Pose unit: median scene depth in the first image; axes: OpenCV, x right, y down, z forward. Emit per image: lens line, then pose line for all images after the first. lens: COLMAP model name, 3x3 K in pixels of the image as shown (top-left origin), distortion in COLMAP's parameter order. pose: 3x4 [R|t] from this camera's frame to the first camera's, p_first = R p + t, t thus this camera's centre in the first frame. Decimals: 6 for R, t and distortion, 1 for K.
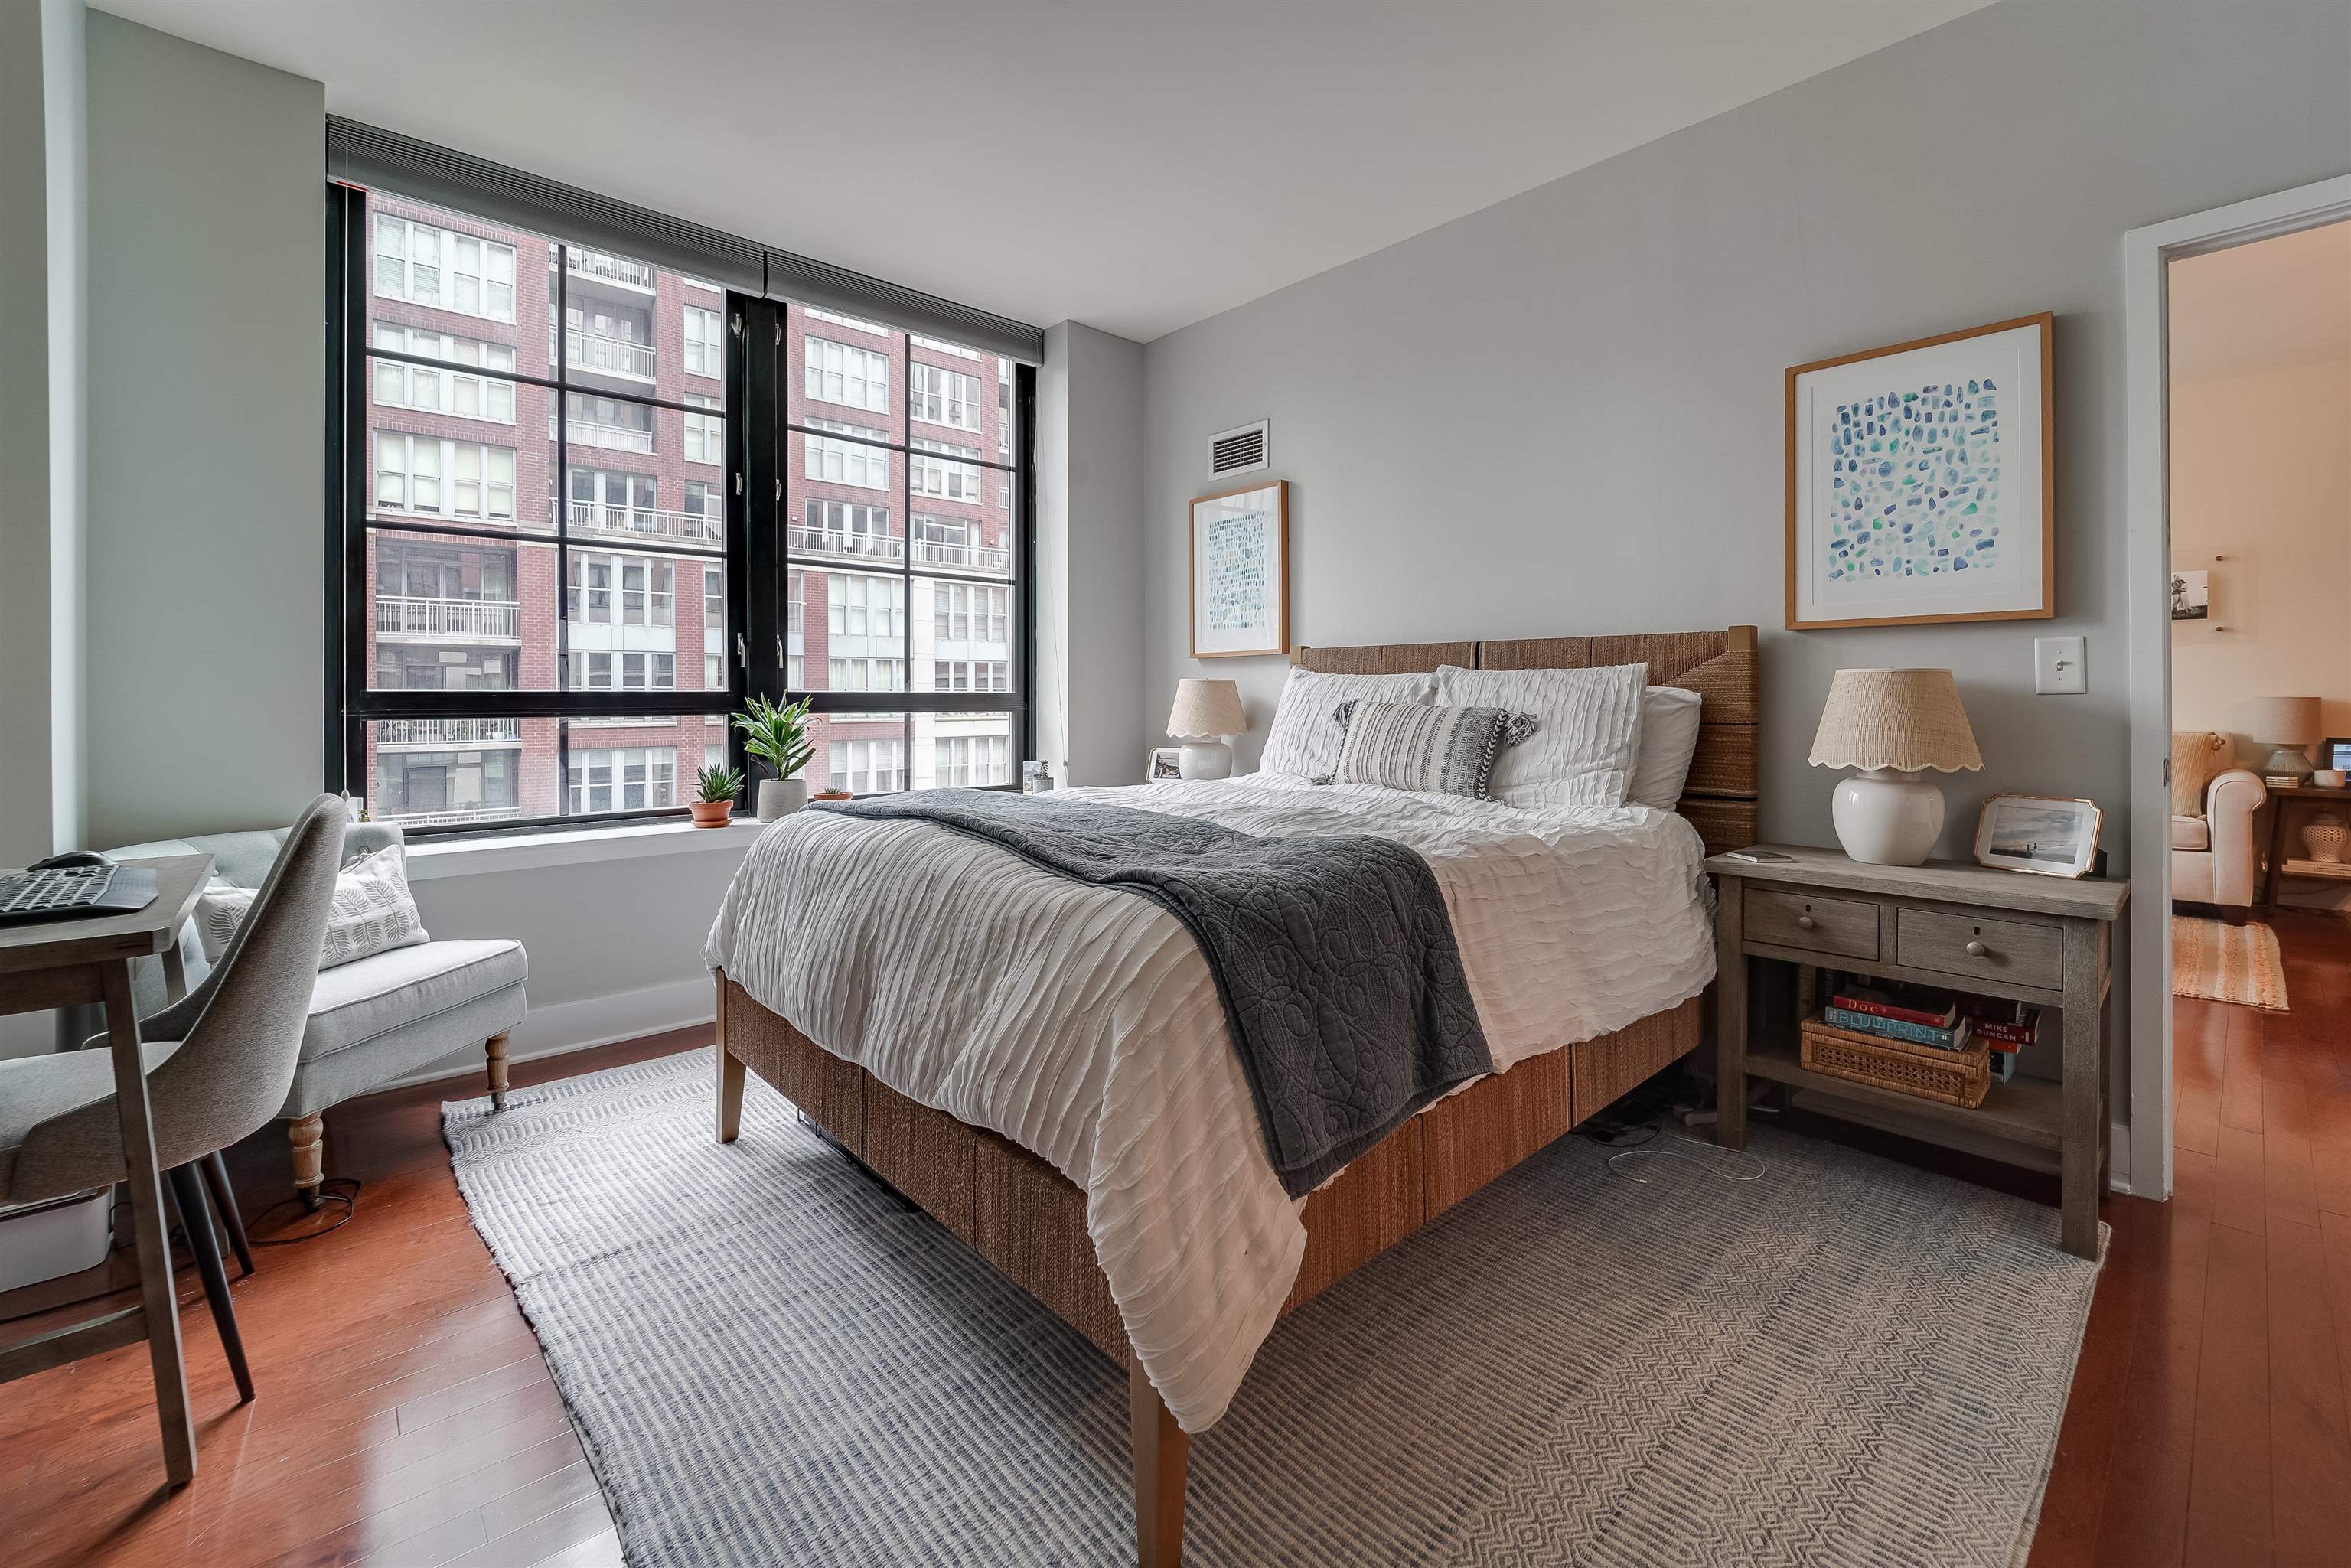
lens RADIAL K [[963.7, 0, 1201.3], [0, 963.7, 698.1], [0, 0, 1]] dist [-0.005273, -0.000897]
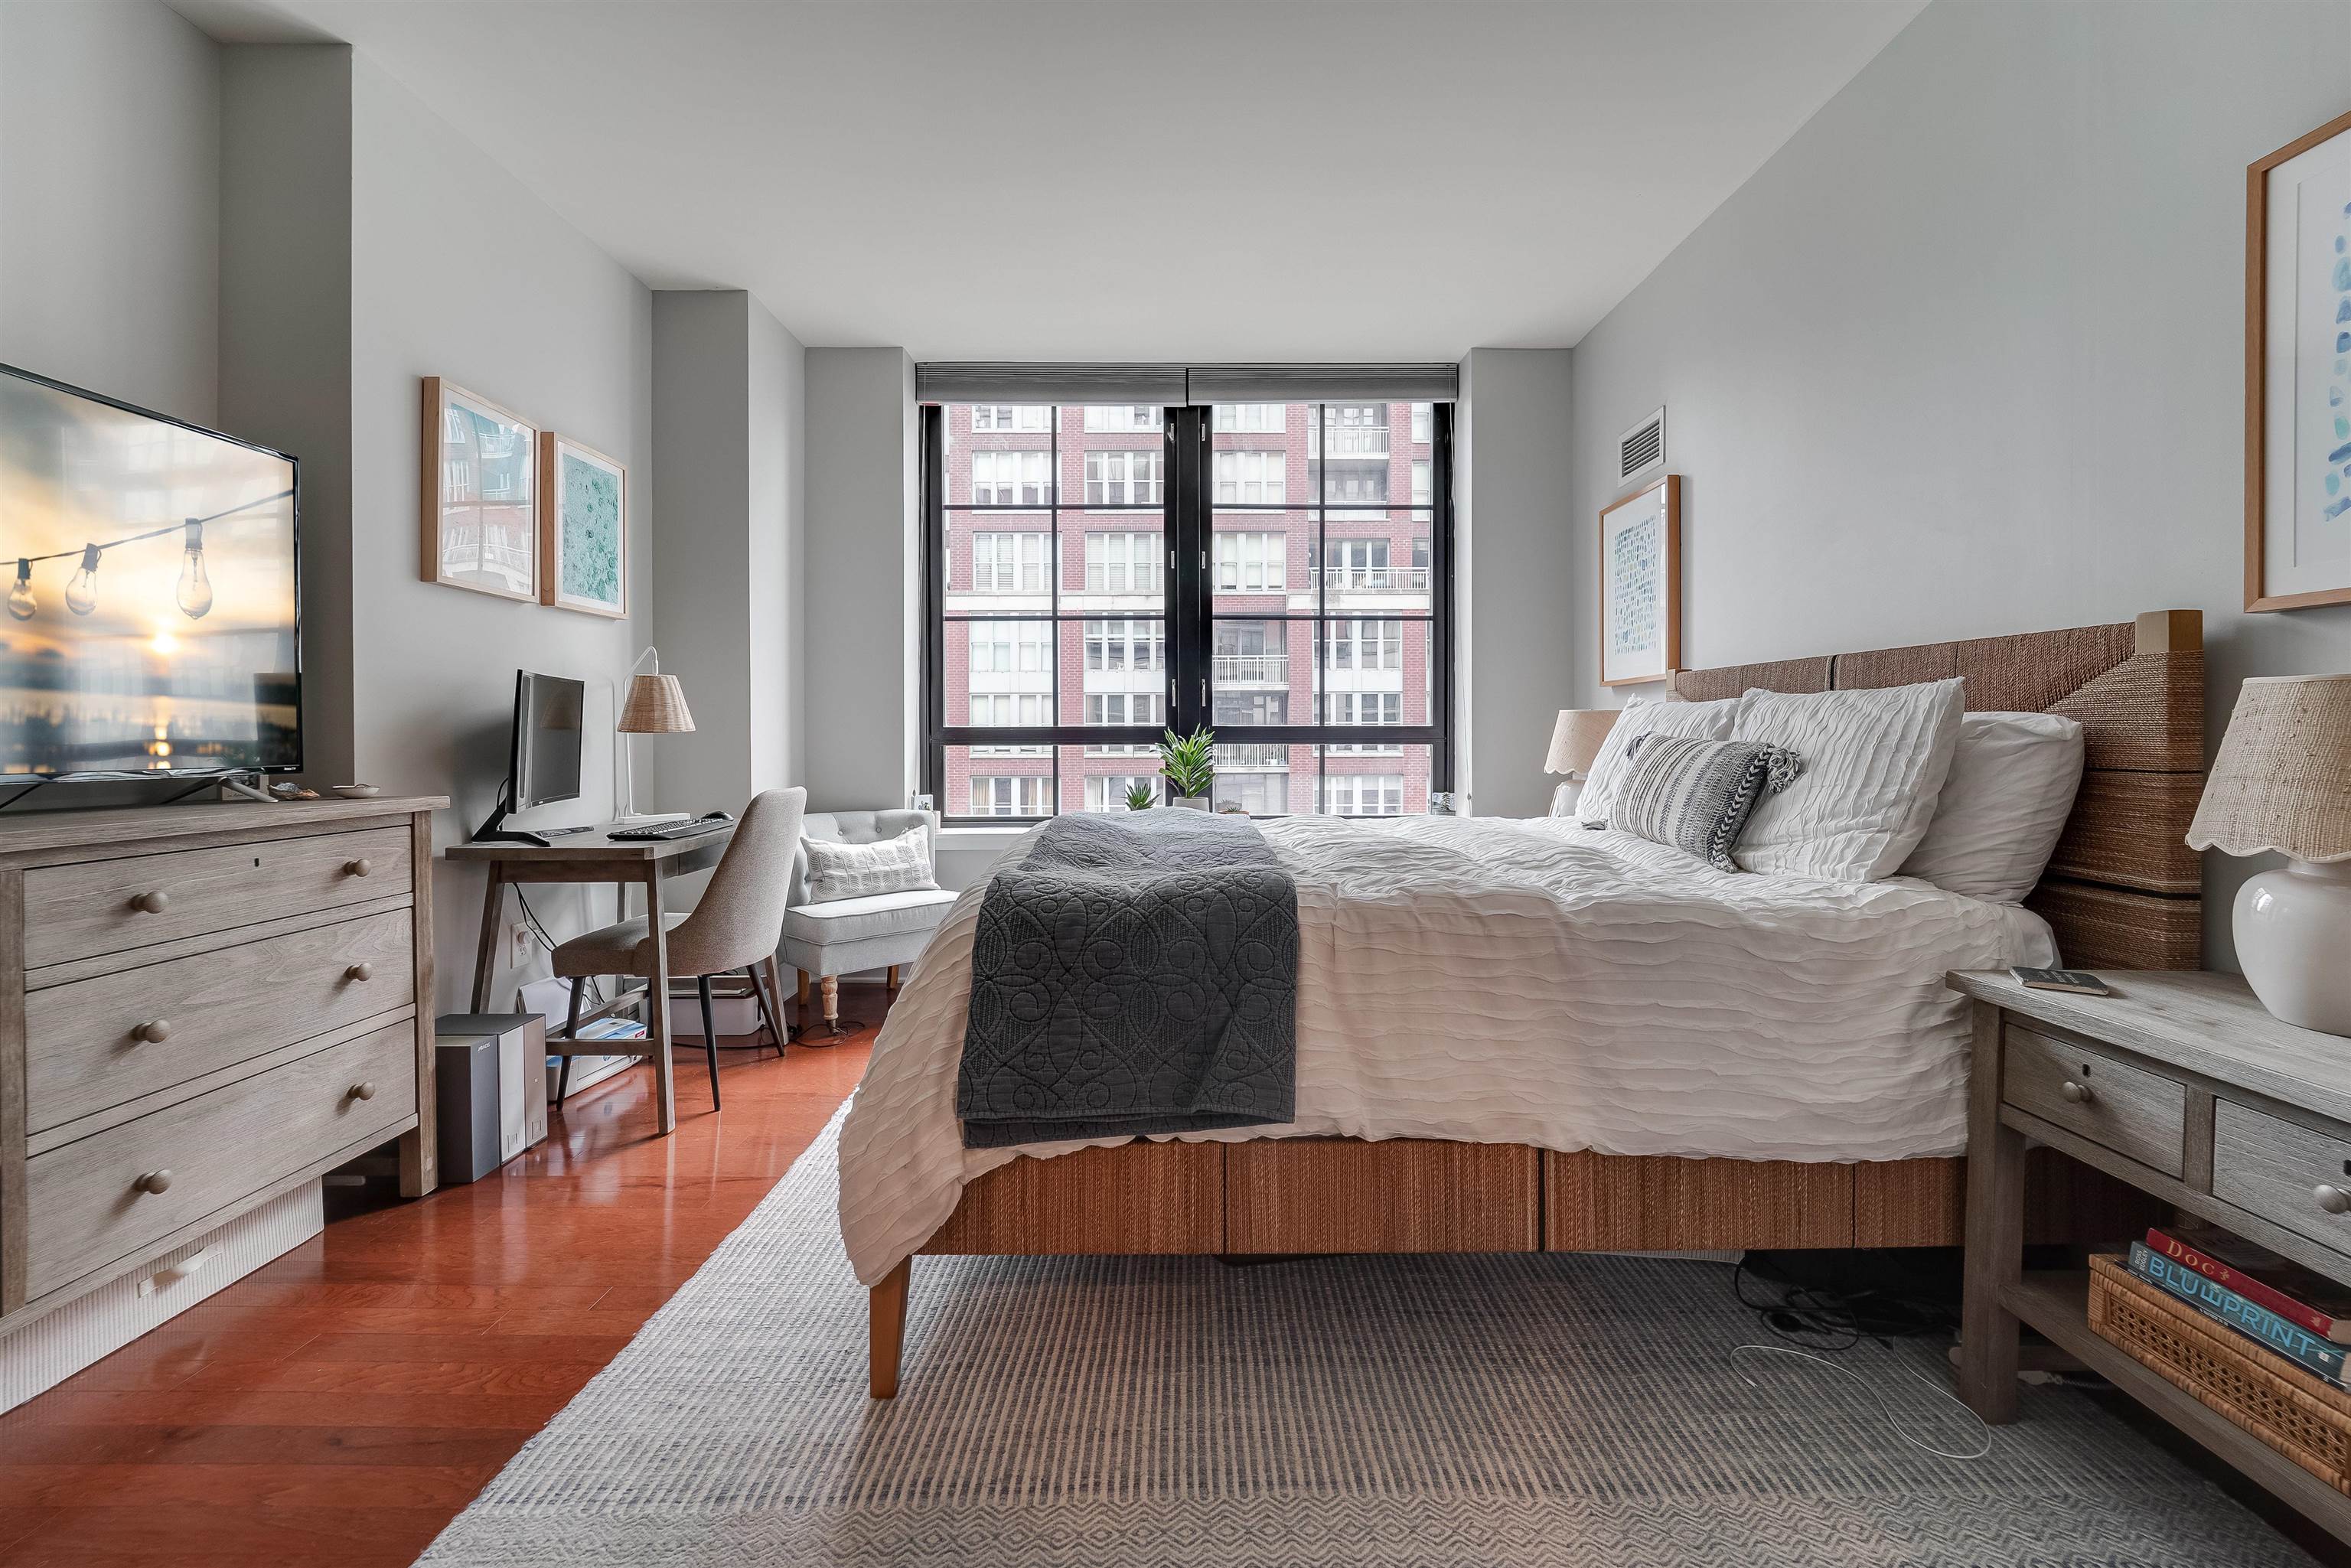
lens RADIAL K [[963.7, 0, 1229.7], [0, 963.7, 736.9], [0, 0, 1]] dist [-0.005273, -0.000897]
pose [[0.746166, 0.003283, -0.665752, 0.517920], [-0.000026, 0.999988, 0.004901, 0.001648], [0.665760, -0.003640, 0.746157, 0.146226]]
